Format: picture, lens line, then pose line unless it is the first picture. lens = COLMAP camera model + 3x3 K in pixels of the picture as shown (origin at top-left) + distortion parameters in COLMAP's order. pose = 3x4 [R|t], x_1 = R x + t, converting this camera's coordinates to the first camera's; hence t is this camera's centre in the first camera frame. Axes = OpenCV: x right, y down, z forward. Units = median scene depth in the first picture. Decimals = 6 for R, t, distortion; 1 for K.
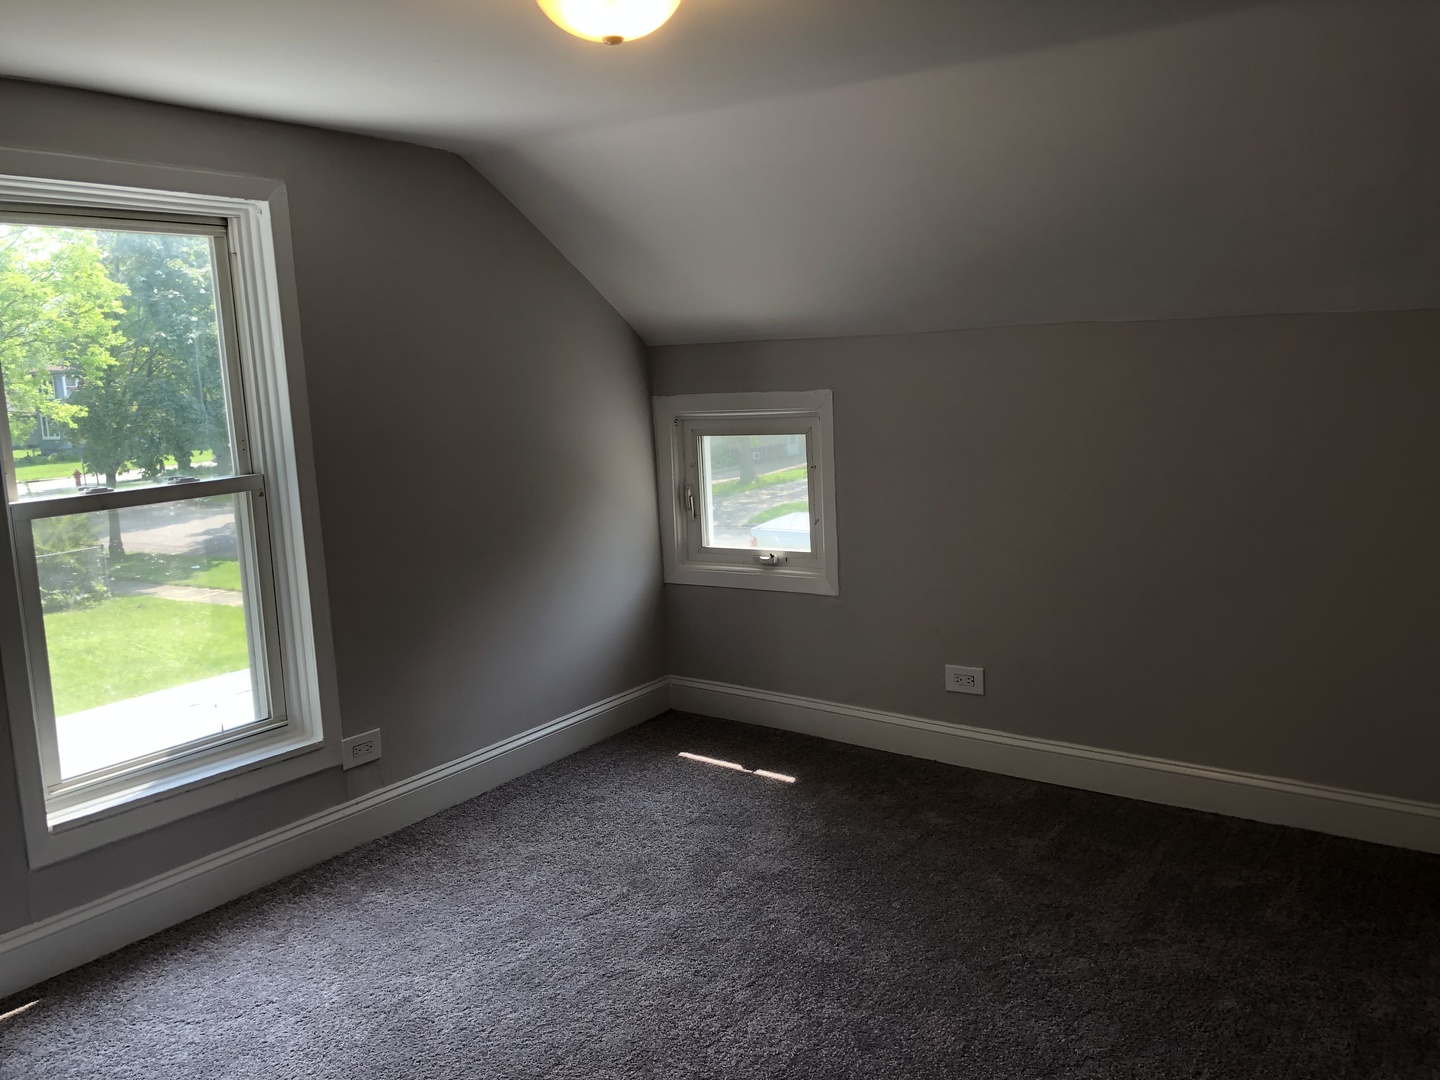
lens RADIAL K [[1185.8, 0, 721.7], [0, 1185.8, 511.4], [0, 0, 1]] dist [0.031378, -0.033274]
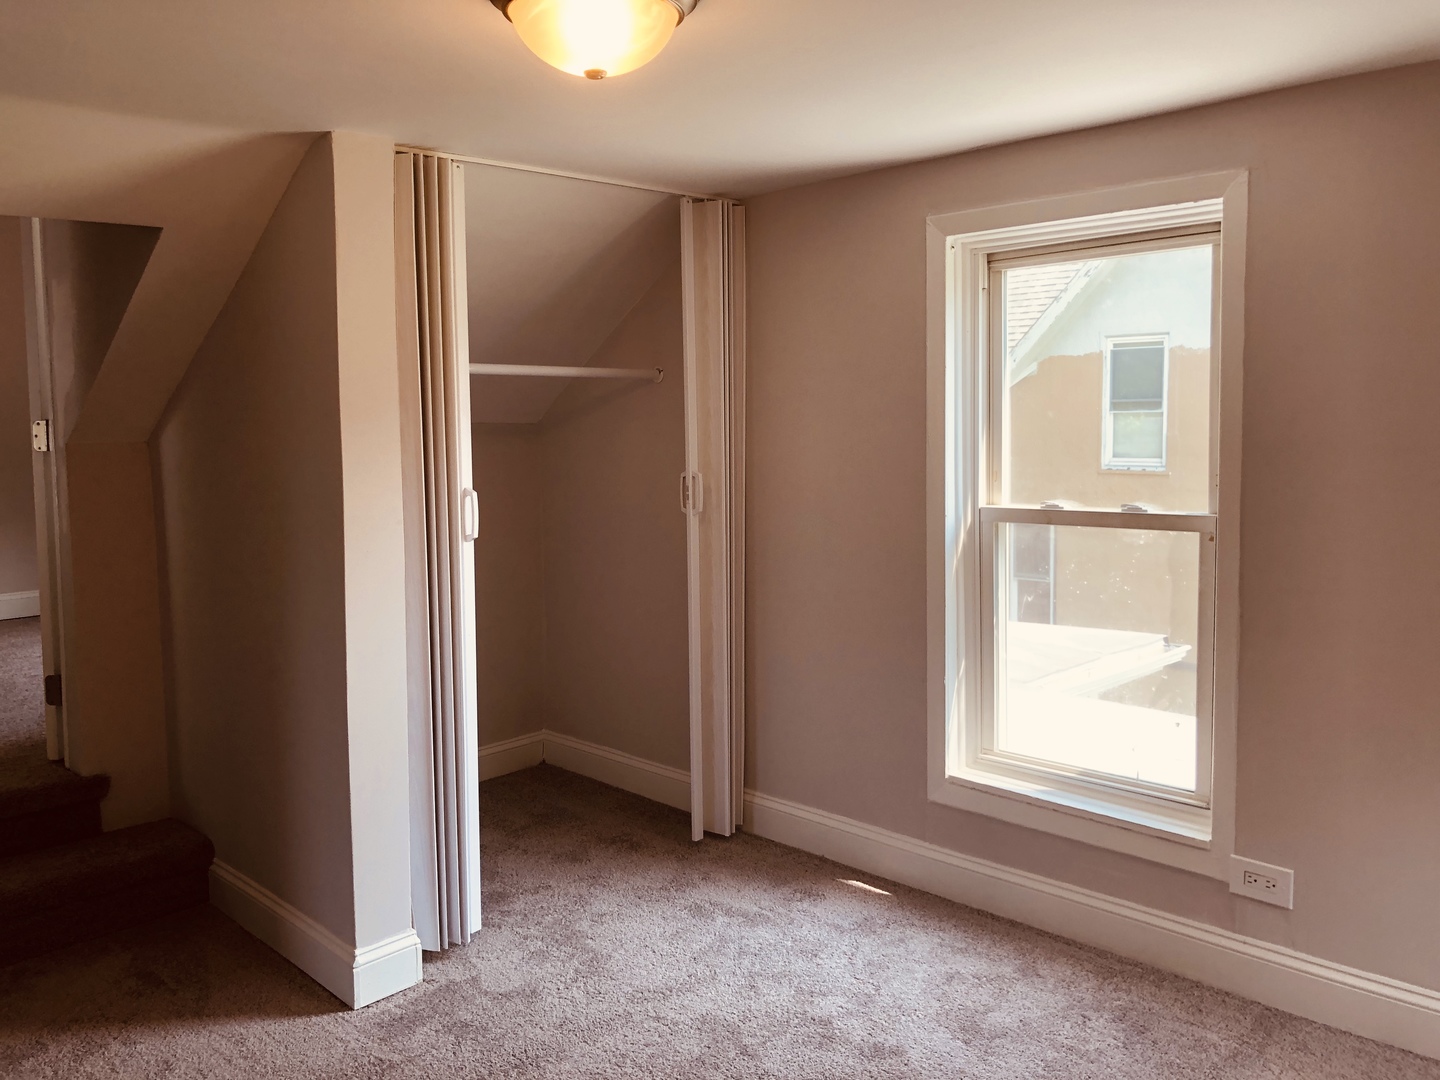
lens RADIAL K [[1185.8, 0, 721.7], [0, 1185.8, 511.4], [0, 0, 1]] dist [0.031378, -0.033274]
pose [[-0.161192, 0.124372, -0.979055, 0.528681], [-0.098564, 0.985039, 0.141360, -0.124184], [0.981989, 0.119286, -0.146521, 0.793016]]
